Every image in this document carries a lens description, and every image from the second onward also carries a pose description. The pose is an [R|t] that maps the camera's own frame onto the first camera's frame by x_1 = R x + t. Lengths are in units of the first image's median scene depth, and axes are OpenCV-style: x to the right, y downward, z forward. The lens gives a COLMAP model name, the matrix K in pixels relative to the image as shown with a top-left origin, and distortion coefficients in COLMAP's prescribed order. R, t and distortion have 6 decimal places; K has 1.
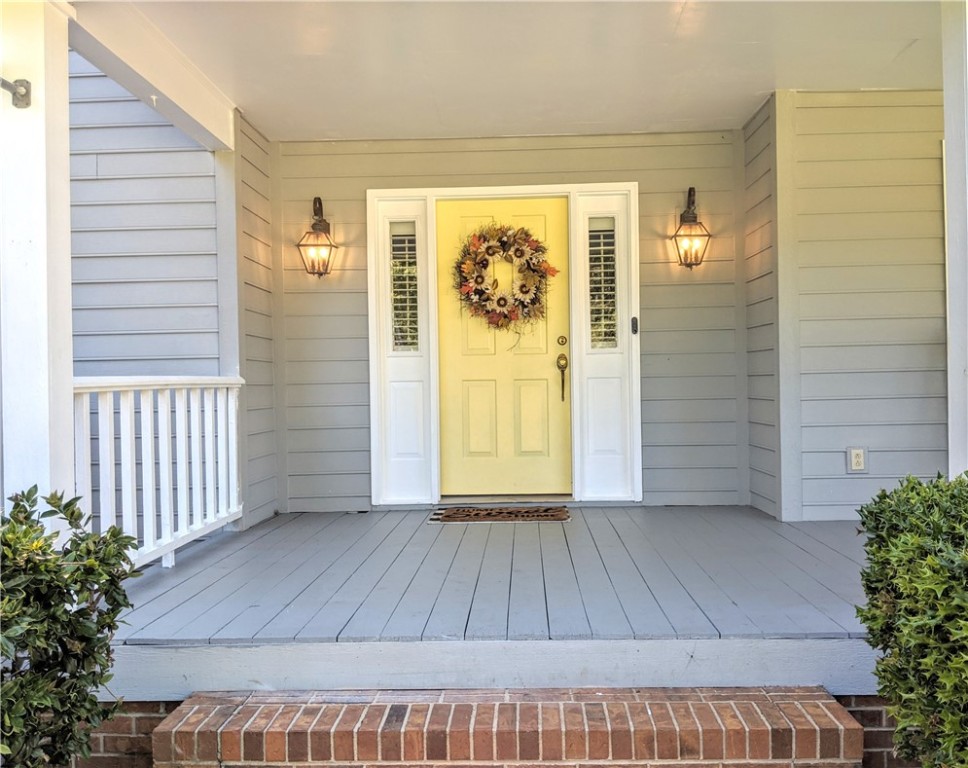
lens RADIAL K [[967.8, 0, 484.0], [0, 967.8, 384.0], [0, 0, 1]] dist [0.183290, 0.003875]
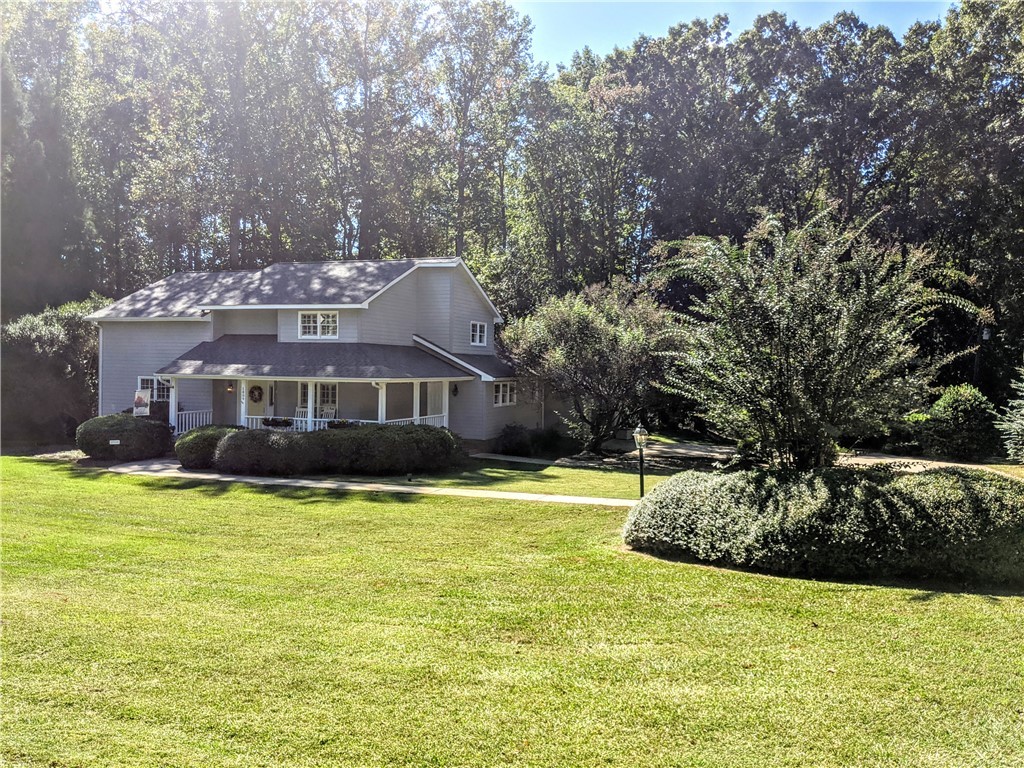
lens RADIAL K [[821.6, 0, 512.0], [0, 821.6, 384.0], [0, 0, 1]] dist [0.105243, -0.143245]
pose [[0.944239, 0.038203, -0.327036, 3.201158], [-0.031013, 0.999150, 0.027175, -0.362449], [0.327796, -0.015517, 0.944621, -3.343072]]
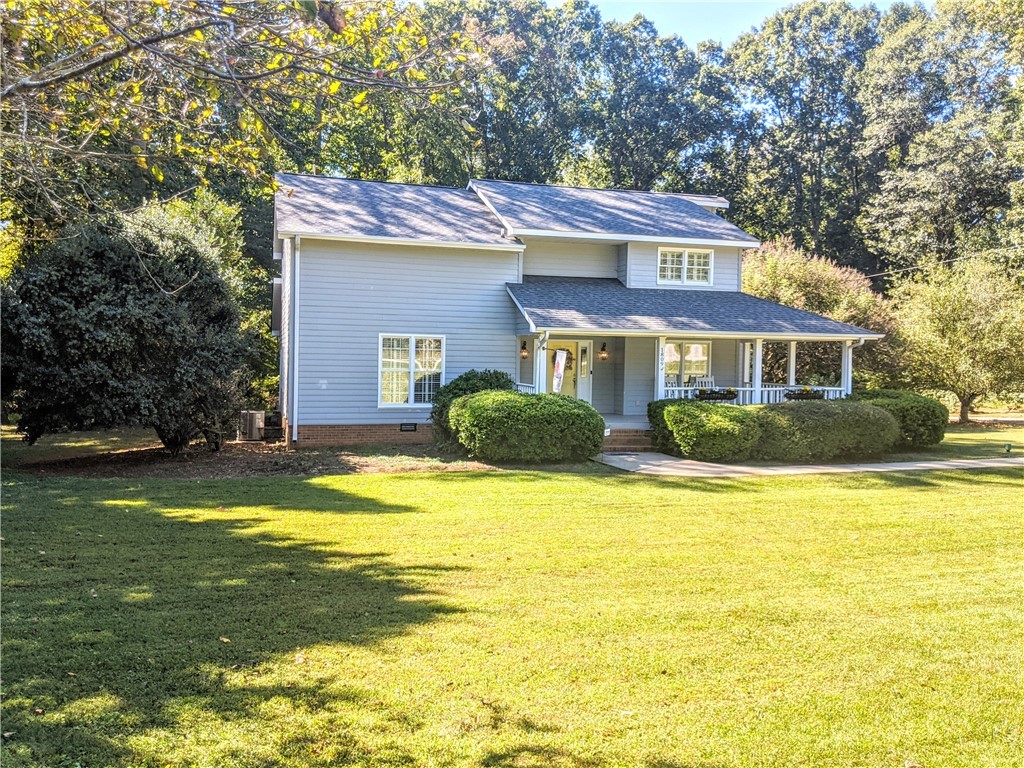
lens RADIAL K [[818.1, 0, 479.3], [0, 818.1, 381.3], [0, 0, 1]] dist [0.051238, -0.006663]
pose [[0.951123, 0.022730, 0.307973, -1.448284], [-0.031603, 0.999216, 0.023854, -0.091404], [-0.307190, -0.032421, 0.951096, -2.336025]]
